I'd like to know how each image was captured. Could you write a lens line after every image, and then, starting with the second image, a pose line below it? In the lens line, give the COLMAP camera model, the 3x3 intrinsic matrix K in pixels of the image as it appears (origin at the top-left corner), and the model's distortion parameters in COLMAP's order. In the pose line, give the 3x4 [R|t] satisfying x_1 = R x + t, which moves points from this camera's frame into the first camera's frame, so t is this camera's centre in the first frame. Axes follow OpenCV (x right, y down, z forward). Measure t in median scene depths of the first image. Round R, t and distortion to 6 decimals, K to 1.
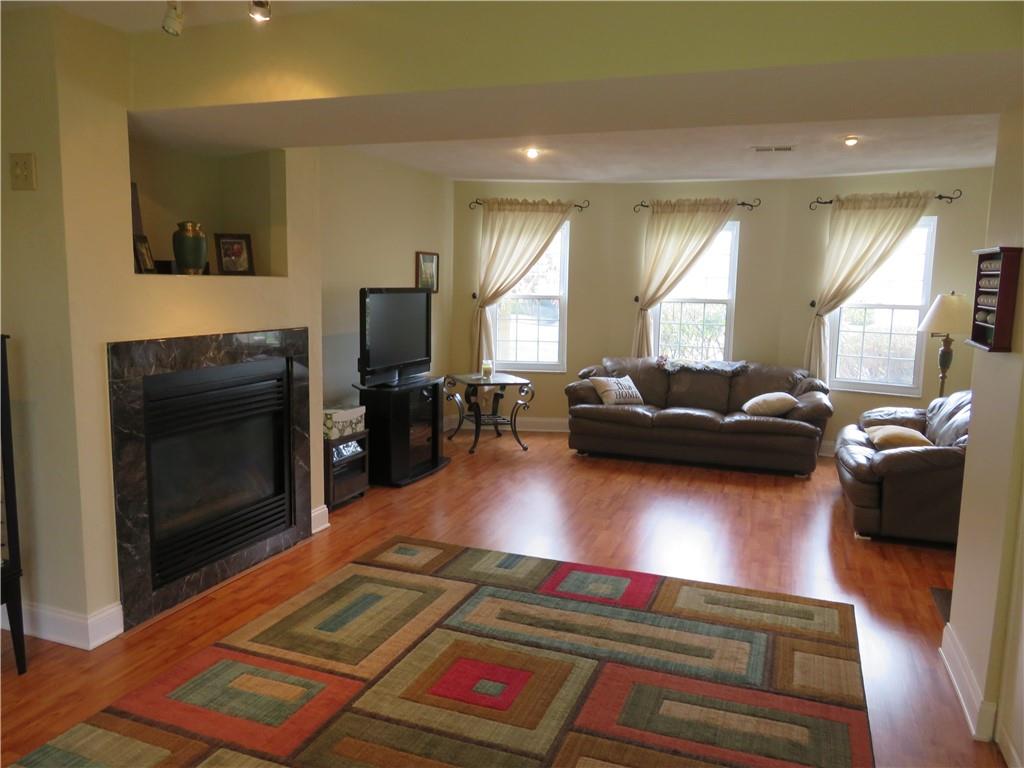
lens RADIAL K [[761.3, 0, 509.9], [0, 761.3, 384.6], [0, 0, 1]] dist [-0.008655, -0.000681]
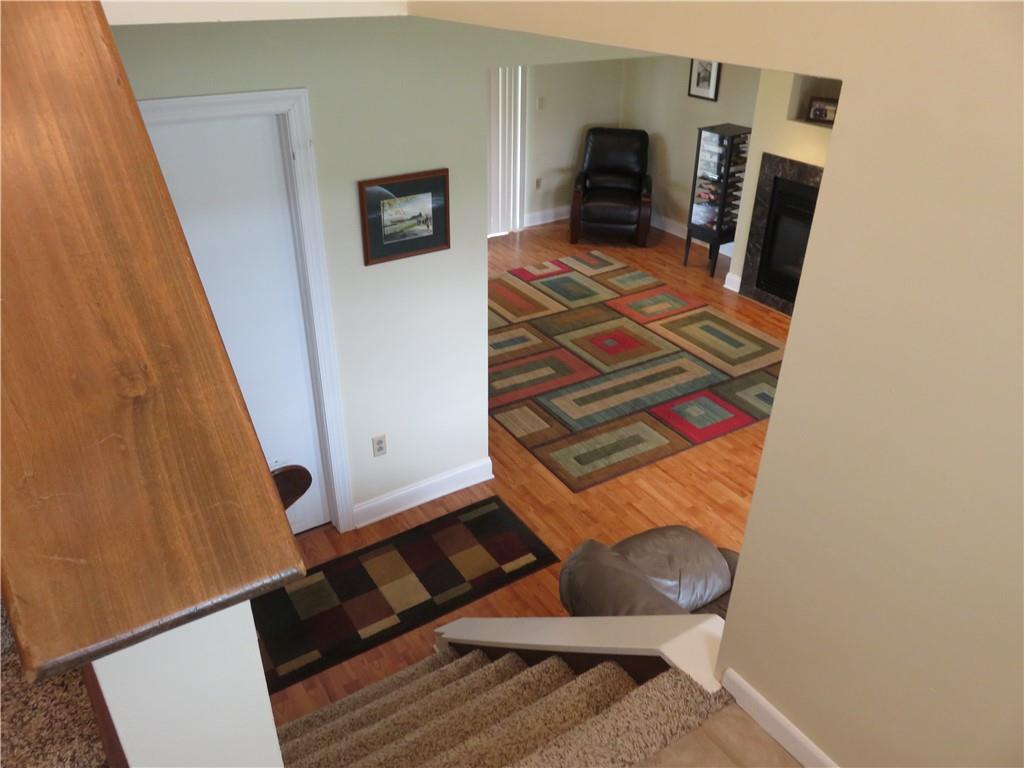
lens RADIAL K [[761.3, 0, 516.1], [0, 761.3, 384.2], [0, 0, 1]] dist [-0.008655, -0.000681]
pose [[-0.601468, 0.375629, -0.705081, 1.164257], [-0.125147, 0.827372, 0.547535, -0.436201], [0.789034, 0.417563, -0.450629, 1.271965]]
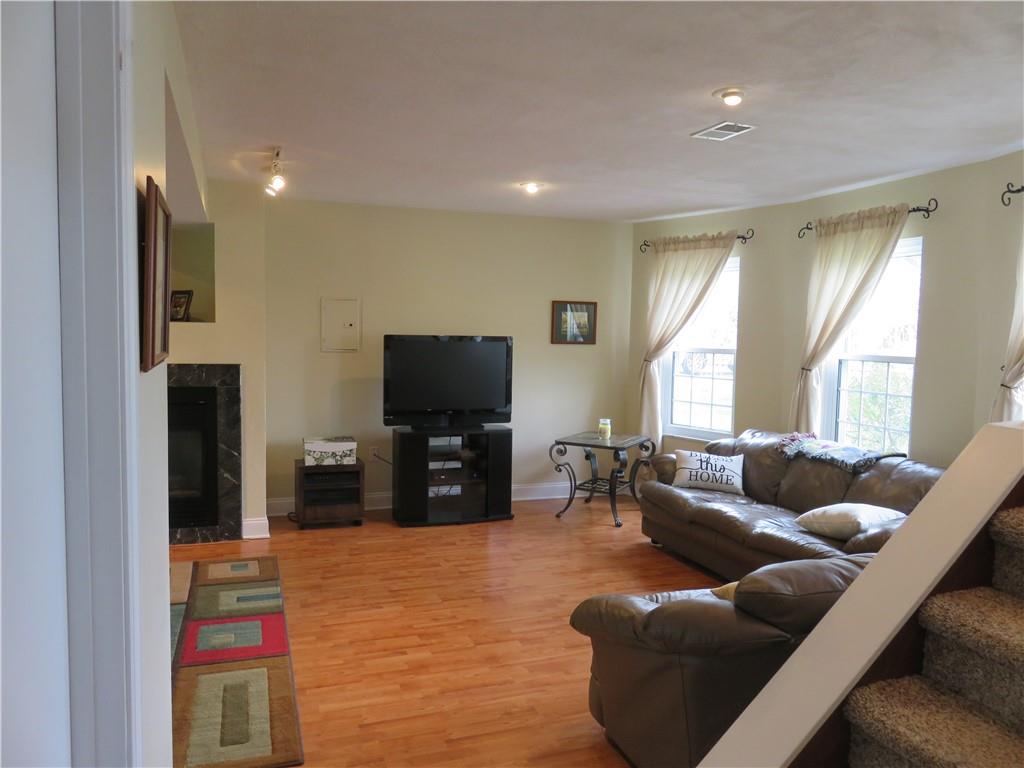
lens RADIAL K [[761.3, 0, 510.1], [0, 761.3, 382.7], [0, 0, 1]] dist [-0.008655, -0.000681]
pose [[0.645647, 0.046566, -0.762214, 1.018248], [-0.109190, 0.993512, -0.031794, -0.059382], [0.755789, 0.103754, 0.646543, 0.593474]]
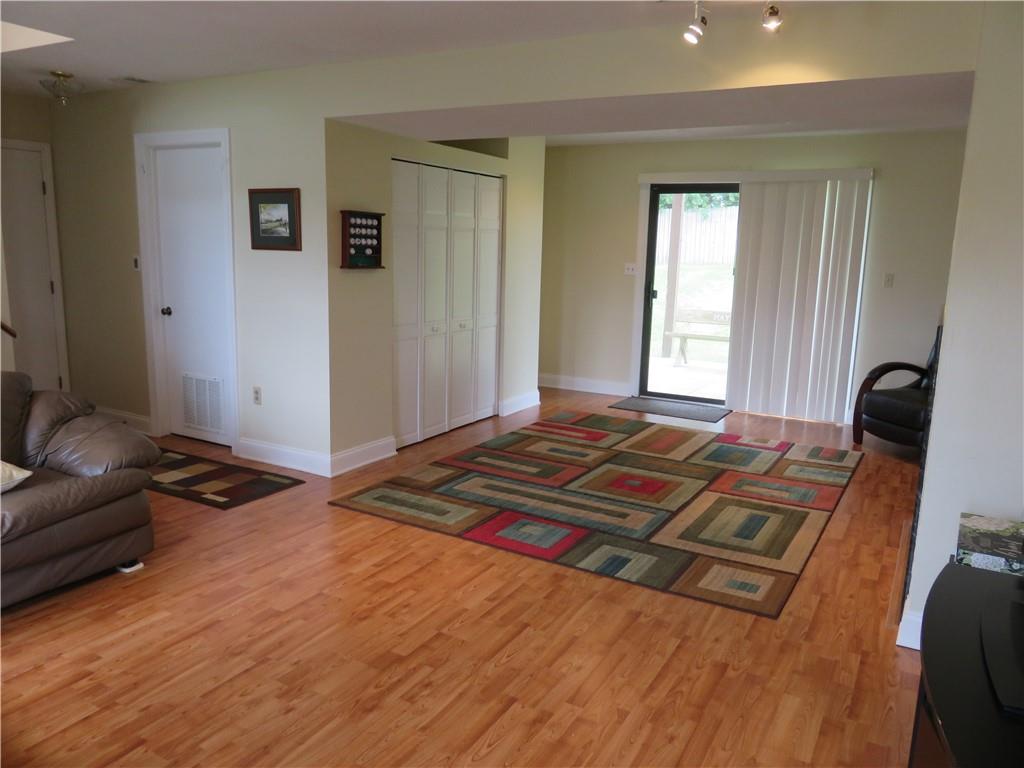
lens RADIAL K [[761.3, 0, 513.4], [0, 761.3, 382.0], [0, 0, 1]] dist [-0.008655, -0.000681]
pose [[-0.985810, -0.072891, 0.151211, -0.002710], [-0.023083, 0.951108, 0.307996, -0.244436], [-0.166268, 0.300135, -0.939294, 1.854311]]
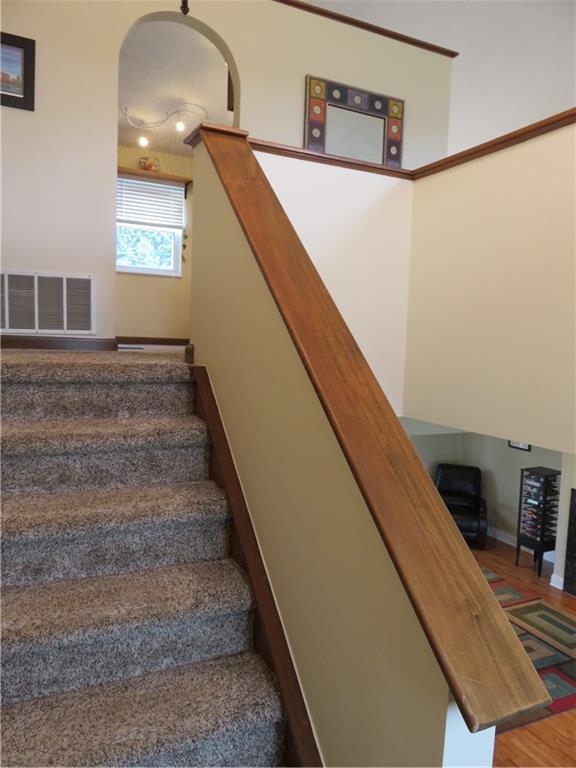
lens RADIAL K [[571.0, 0, 288.8], [0, 571.0, 385.3], [0, 0, 1]] dist [-0.008655, -0.000681]
pose [[-0.691793, 0.017017, -0.721896, 1.358436], [-0.140255, 0.977516, 0.157449, -0.481867], [0.708344, 0.210172, -0.673852, 1.247192]]
